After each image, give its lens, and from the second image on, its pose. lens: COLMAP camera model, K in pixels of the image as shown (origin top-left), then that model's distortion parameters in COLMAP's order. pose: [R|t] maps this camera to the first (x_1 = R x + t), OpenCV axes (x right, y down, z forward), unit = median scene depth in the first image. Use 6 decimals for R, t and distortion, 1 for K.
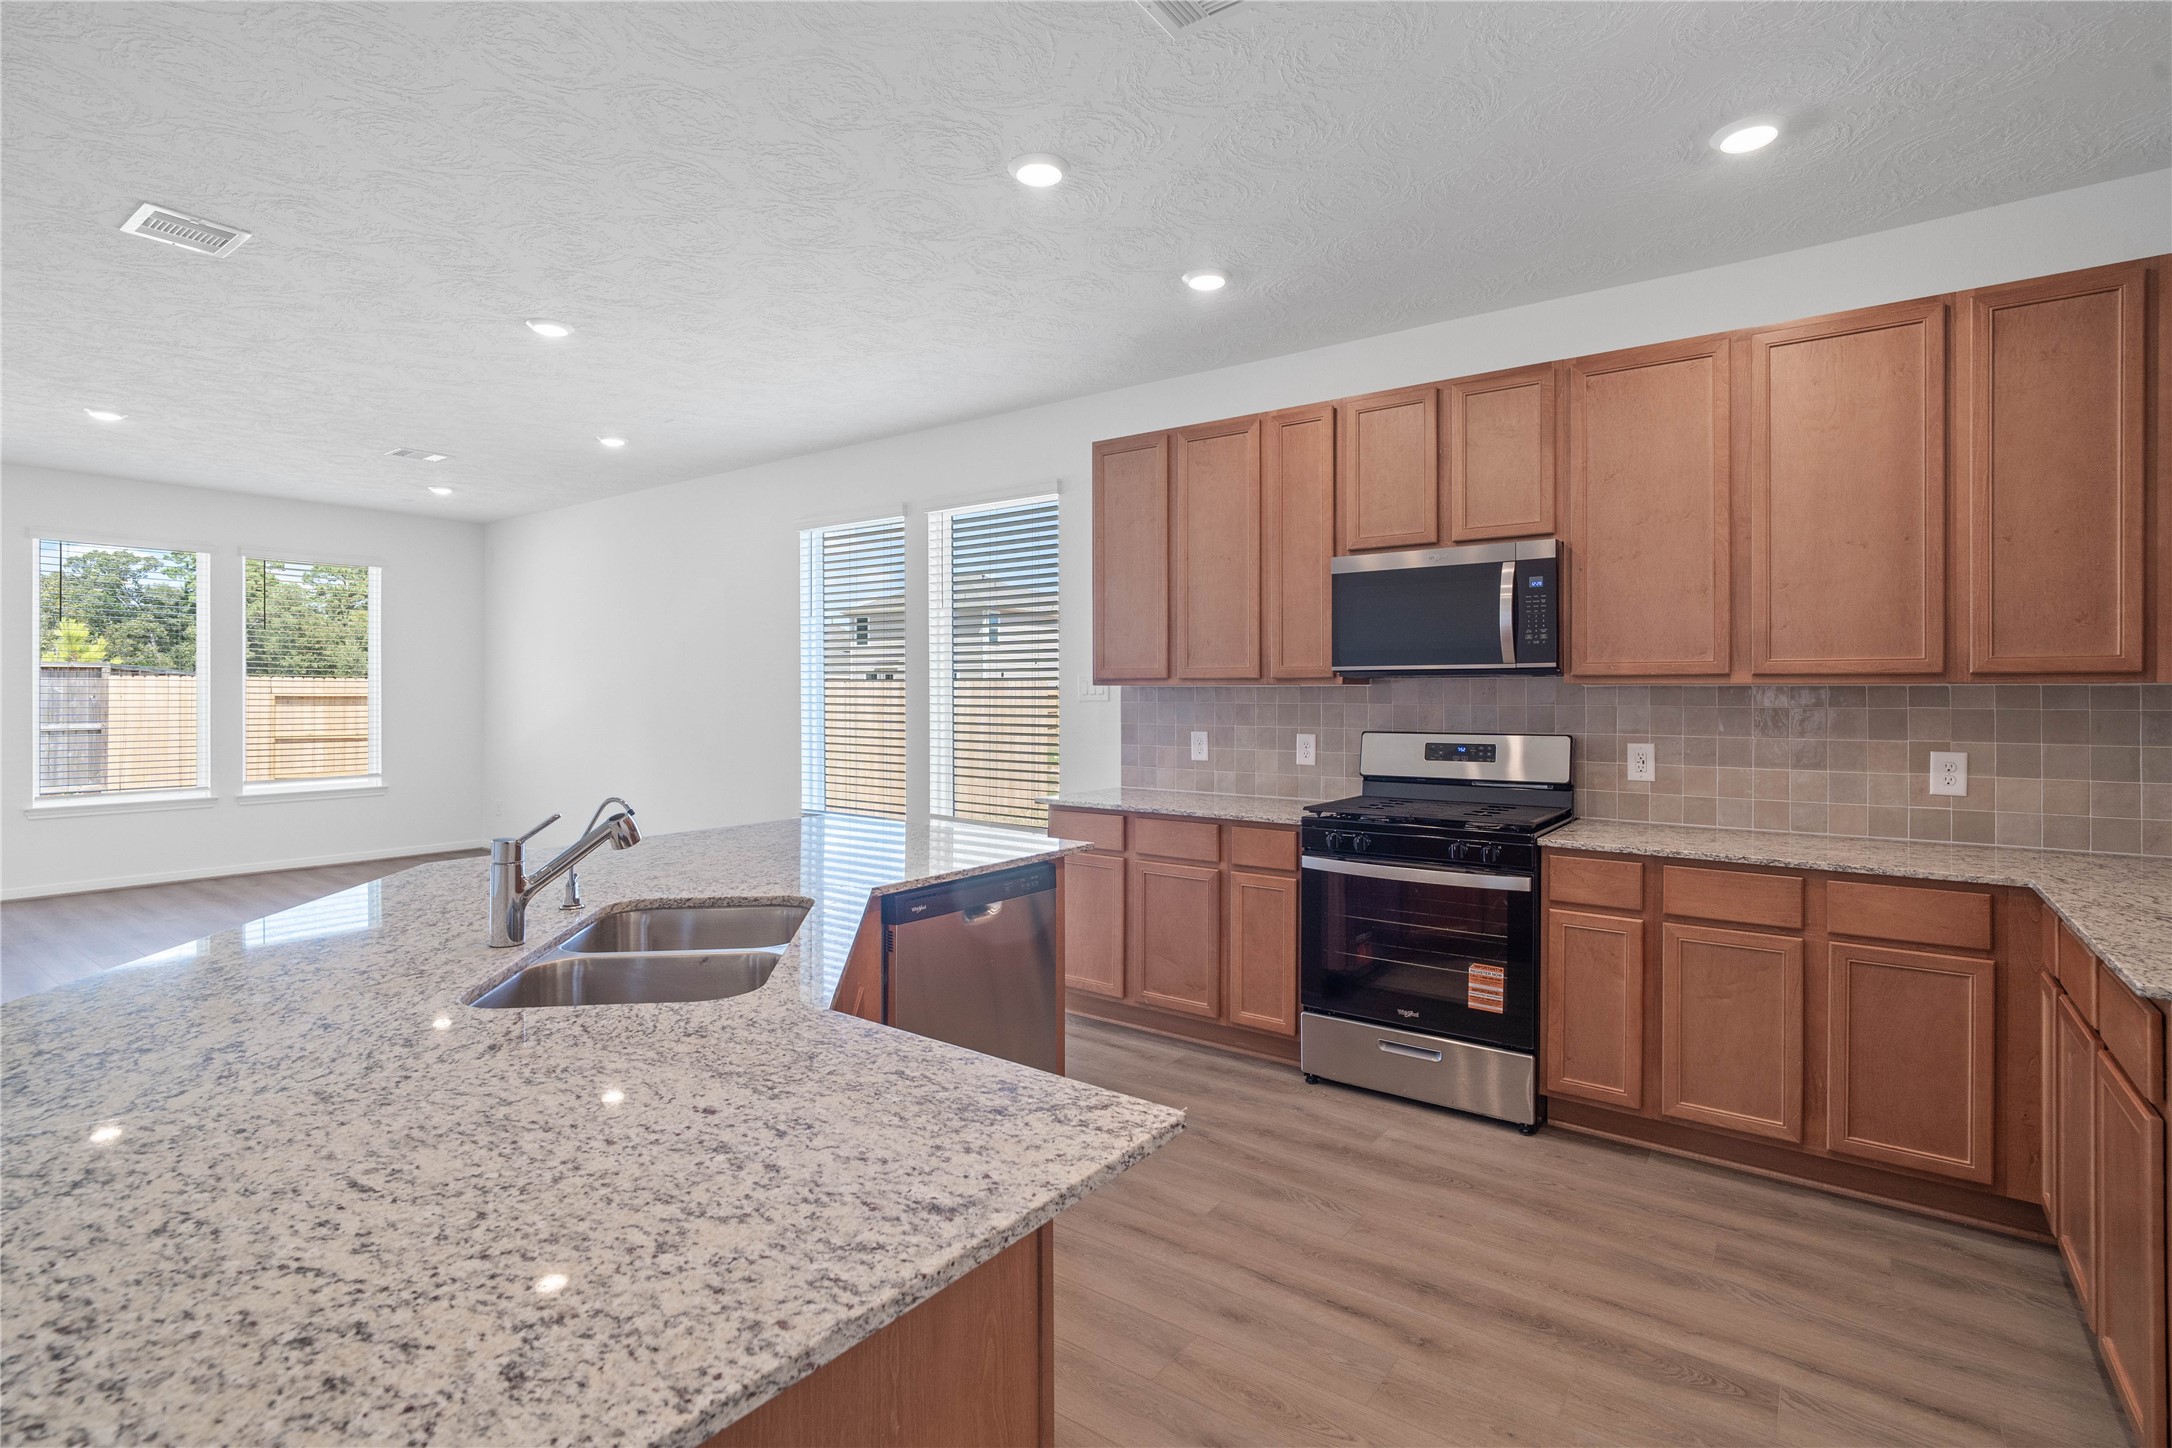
lens RADIAL K [[1030.9, 0, 1081.6], [0, 1030.9, 693.3], [0, 0, 1]] dist [0.001467, -0.007909]
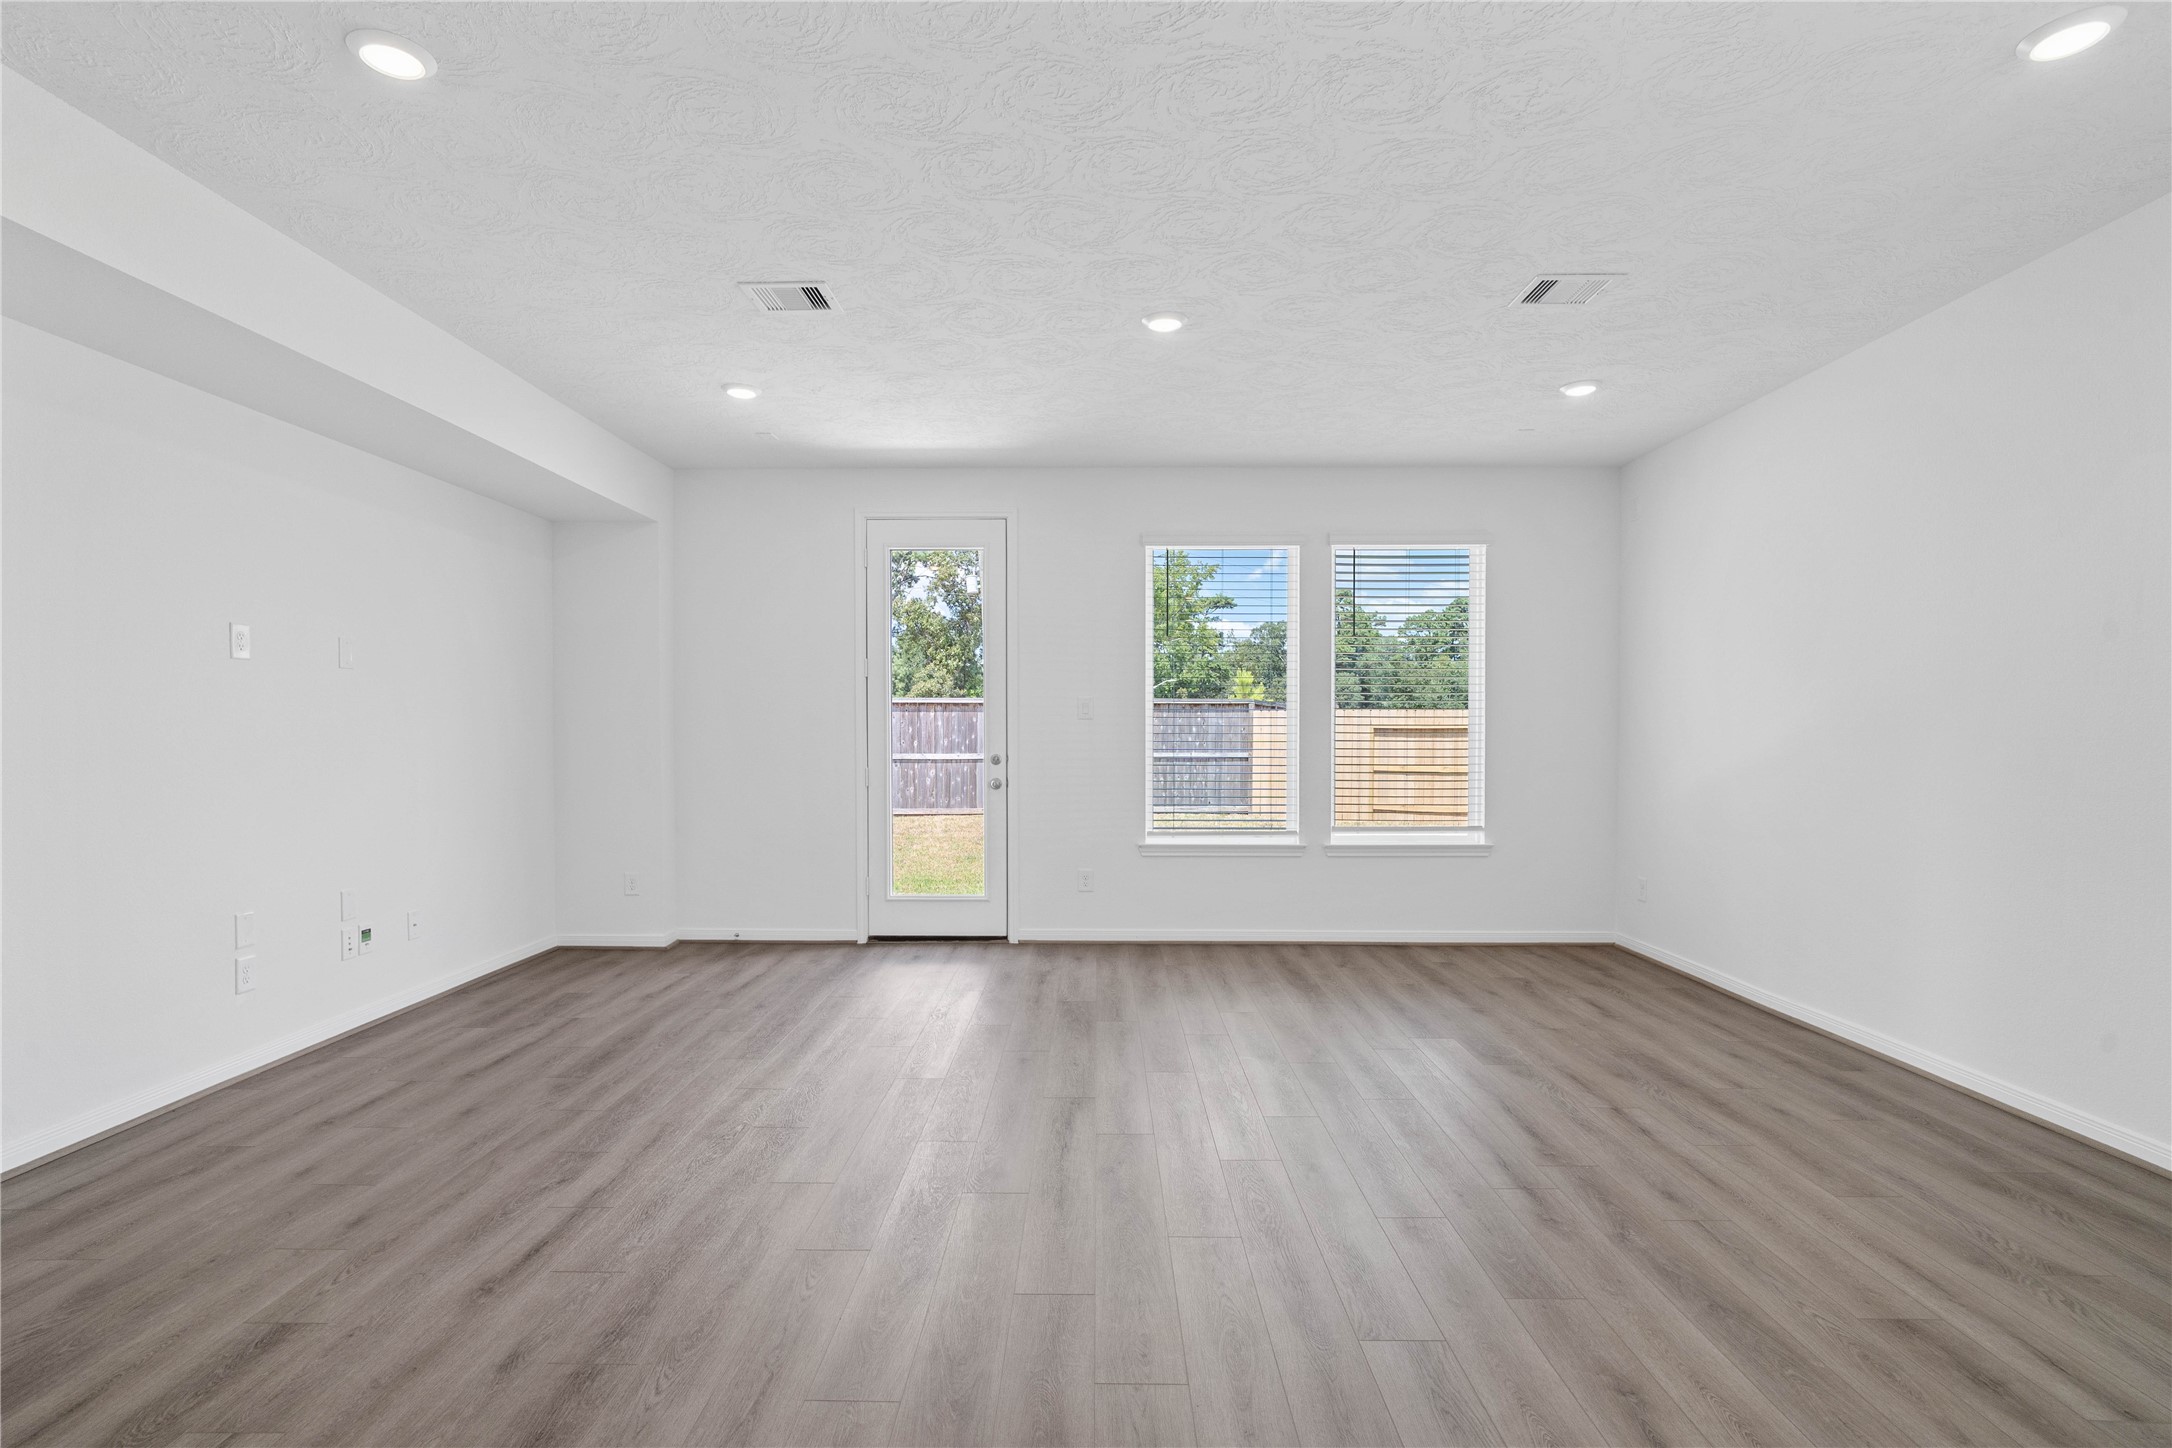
lens RADIAL K [[1035.8, 0, 1078.3], [0, 1035.8, 757.2], [0, 0, 1]] dist [-0.014179, 0.000120]
pose [[0.583605, 0.020271, -0.811785, -0.641724], [0.001063, 0.999668, 0.025727, 0.023496], [0.812037, -0.015877, 0.583390, 0.856965]]
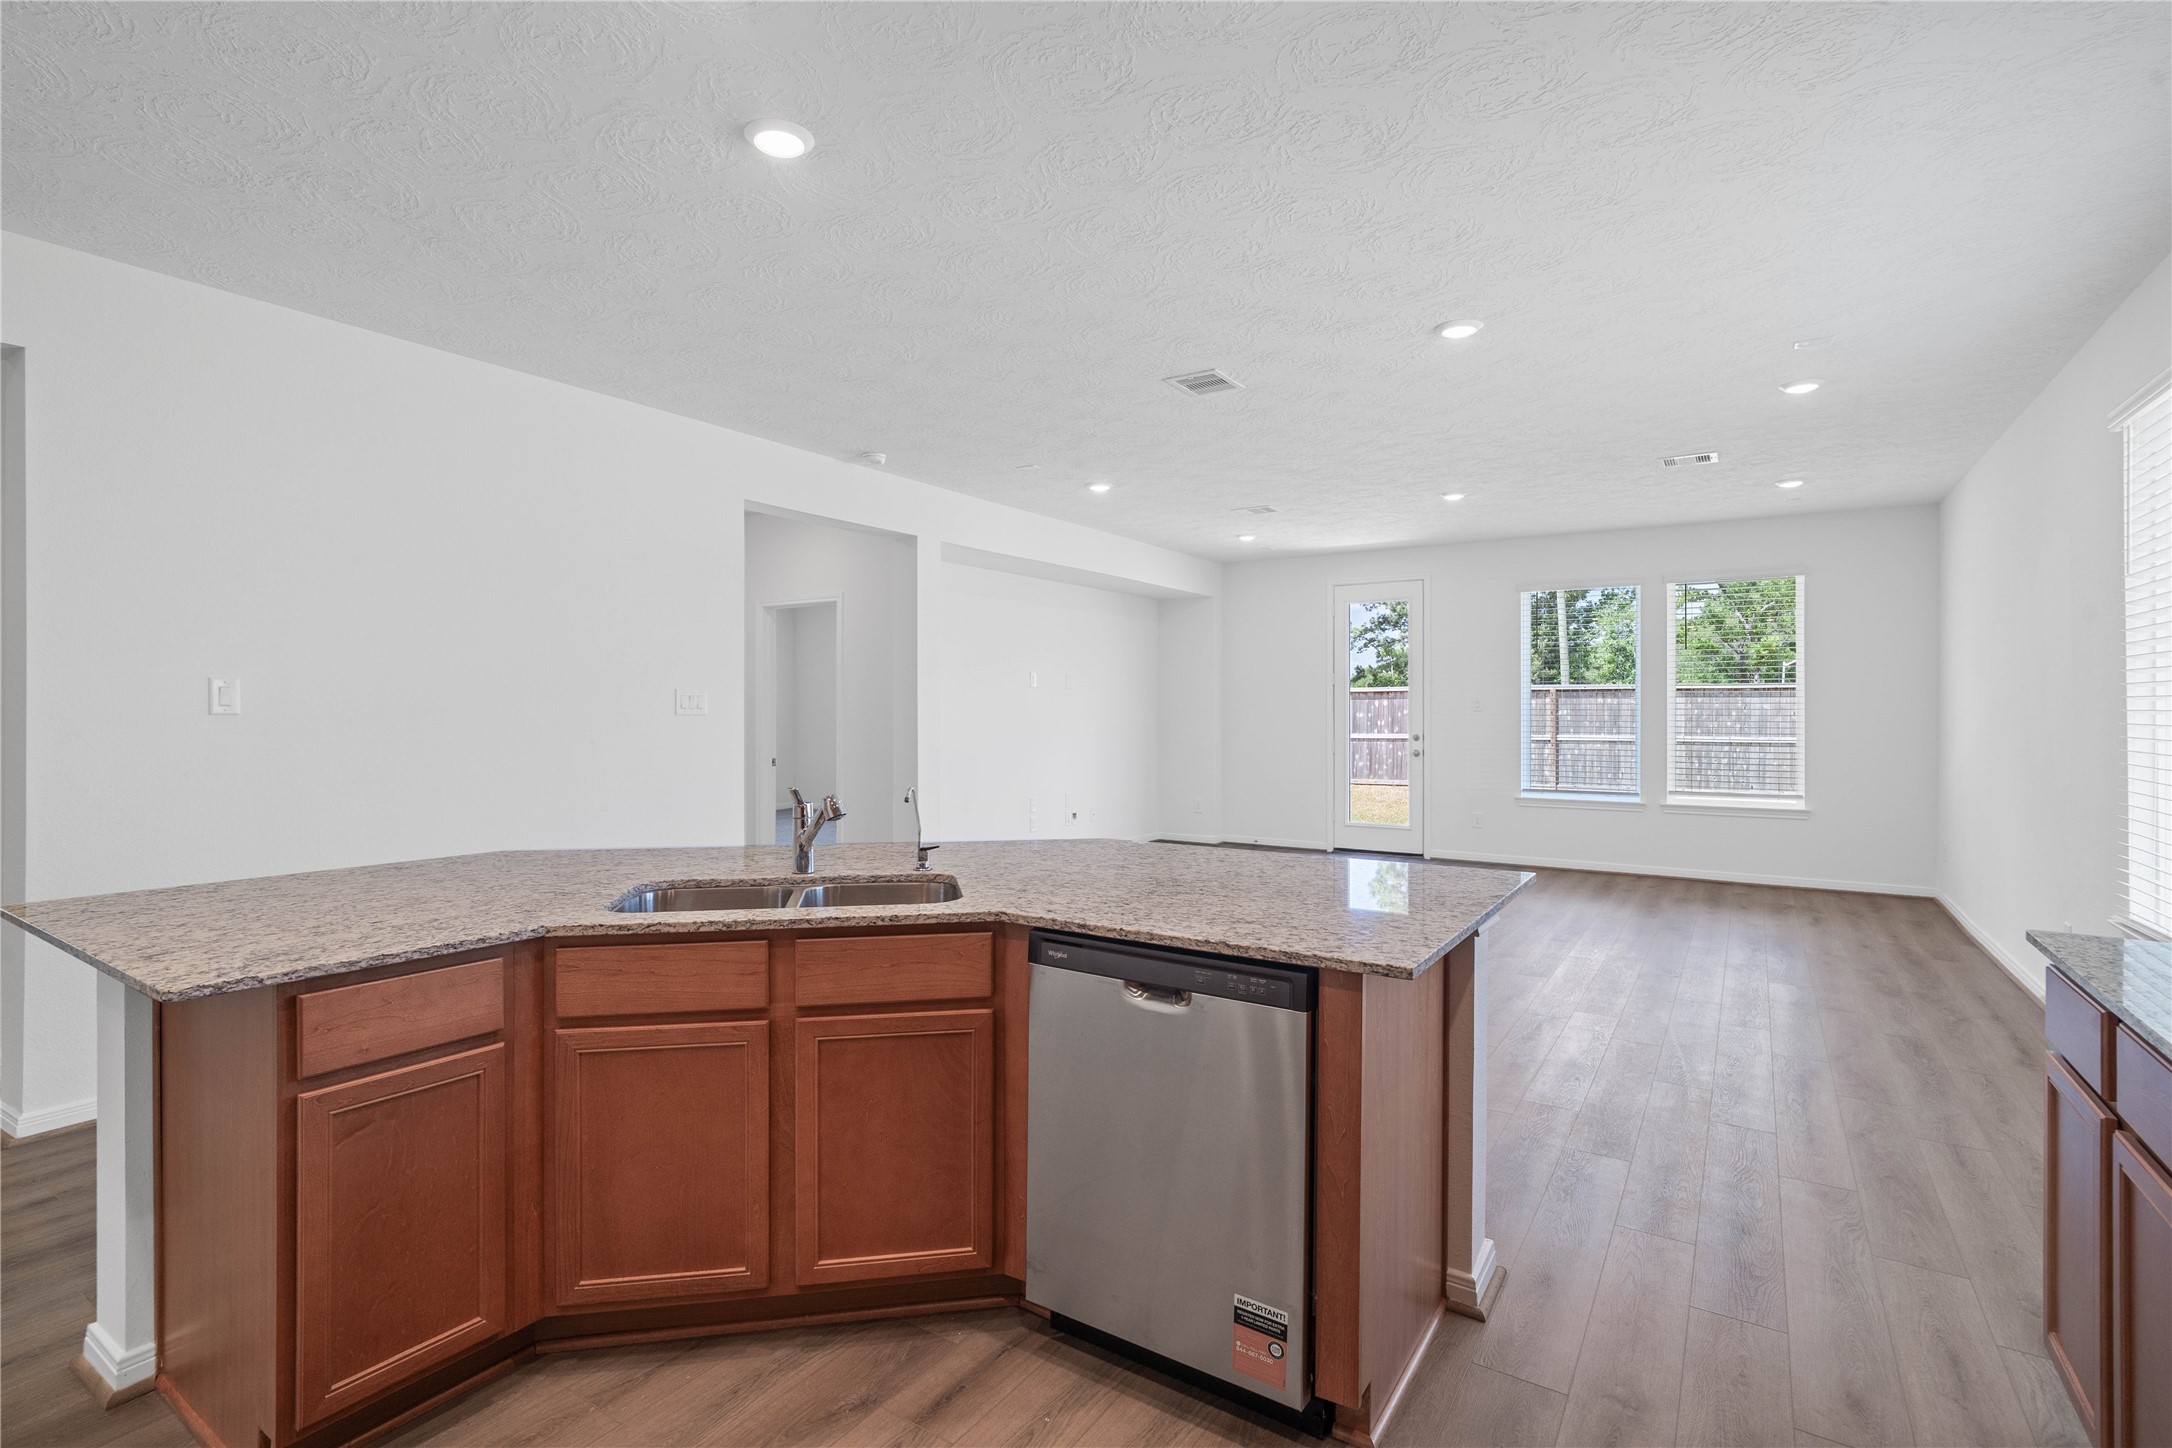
lens RADIAL K [[1018.9, 0, 1066.6], [0, 1018.9, 716.3], [0, 0, 1]] dist [-0.013824, -0.000038]
pose [[0.042503, 0.004997, -0.999084, 0.518642], [0.000182, 0.999987, 0.005010, 0.002680], [0.999096, -0.000395, 0.042502, 0.741097]]
